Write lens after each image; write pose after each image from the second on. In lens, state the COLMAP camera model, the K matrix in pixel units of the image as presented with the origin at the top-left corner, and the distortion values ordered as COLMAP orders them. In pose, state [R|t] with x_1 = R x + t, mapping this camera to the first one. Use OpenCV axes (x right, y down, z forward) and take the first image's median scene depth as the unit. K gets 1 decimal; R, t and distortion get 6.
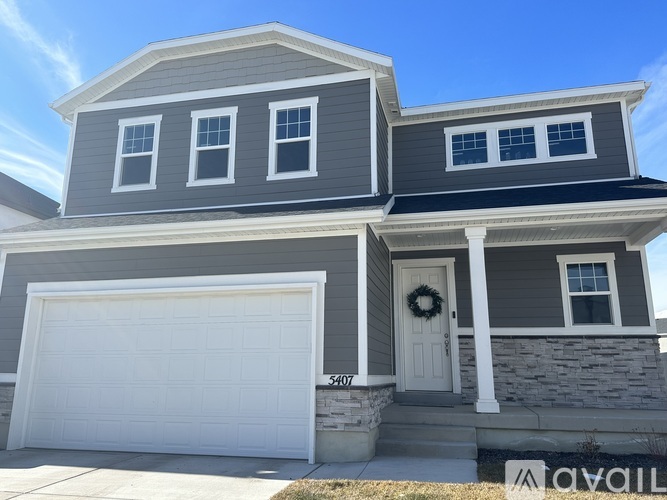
lens RADIAL K [[523.2, 0, 333.5], [0, 523.2, 250.0], [0, 0, 1]] dist [0.077407, -0.118345]
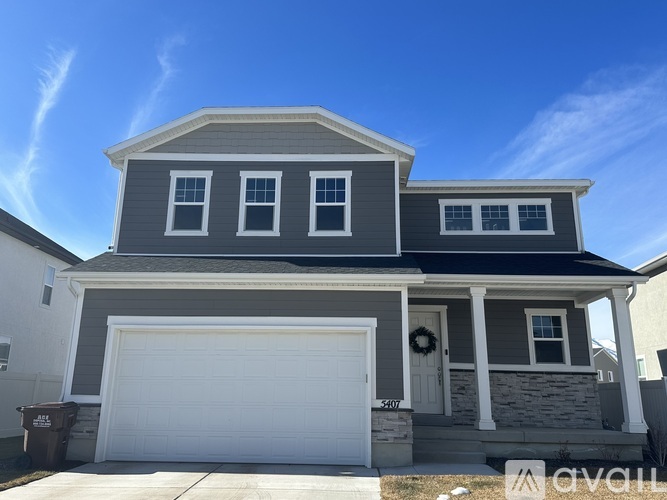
lens RADIAL K [[542.4, 0, 333.5], [0, 542.4, 250.0], [0, 0, 1]] dist [0.123241, -0.254620]
pose [[0.981040, 0.061724, 0.183713, -0.294068], [-0.055187, 0.997655, -0.040492, -0.052579], [-0.185782, 0.029586, 0.982146, -0.237638]]
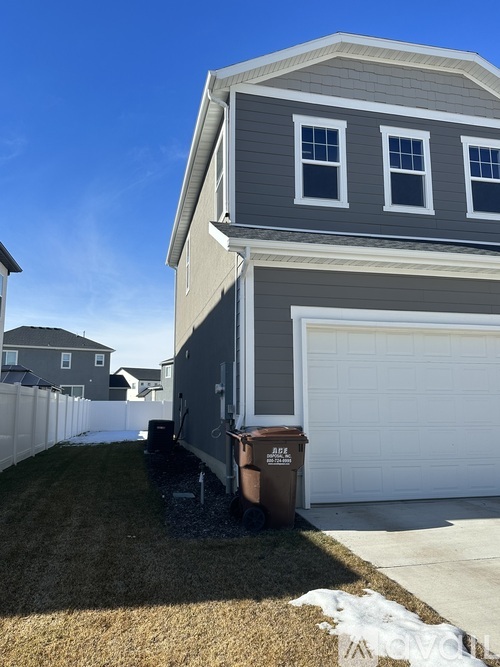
lens RADIAL K [[566.8, 0, 250.4], [0, 566.8, 313.2], [0, 0, 1]] dist [0.130576, -0.297537]
pose [[0.888256, 0.072147, 0.453647, -0.936561], [-0.097789, 0.994650, 0.033289, 0.045530], [-0.448819, -0.073931, 0.890559, 0.221374]]
